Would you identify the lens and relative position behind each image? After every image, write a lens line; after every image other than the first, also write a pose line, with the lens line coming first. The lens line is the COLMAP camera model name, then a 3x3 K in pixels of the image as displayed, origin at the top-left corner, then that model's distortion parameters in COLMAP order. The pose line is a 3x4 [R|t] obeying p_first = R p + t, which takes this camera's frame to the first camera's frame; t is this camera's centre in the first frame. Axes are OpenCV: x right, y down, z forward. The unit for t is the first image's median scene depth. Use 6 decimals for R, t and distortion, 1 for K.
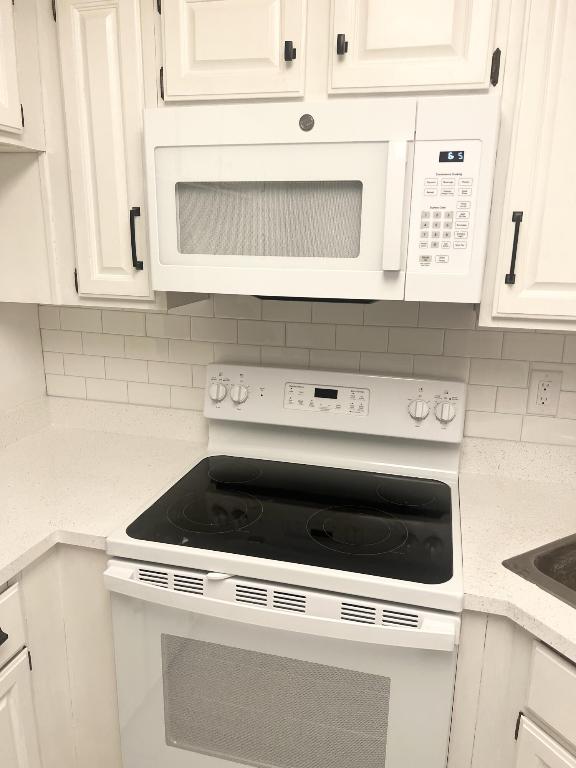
lens RADIAL K [[573.5, 0, 299.6], [0, 573.5, 386.3], [0, 0, 1]] dist [0.062117, -0.096544]
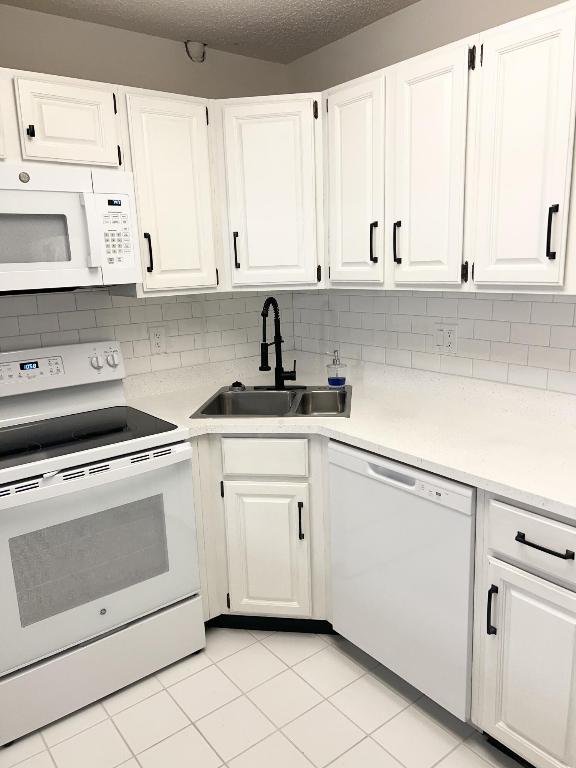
lens RADIAL K [[573.3, 0, 288.0], [0, 573.3, 384.0], [0, 0, 1]] dist [0.076142, -0.097448]
pose [[0.612057, -0.206130, 0.763477, -0.813391], [0.247845, 0.966792, 0.062333, 0.154885], [-0.750972, 0.151073, 0.642820, -0.437162]]
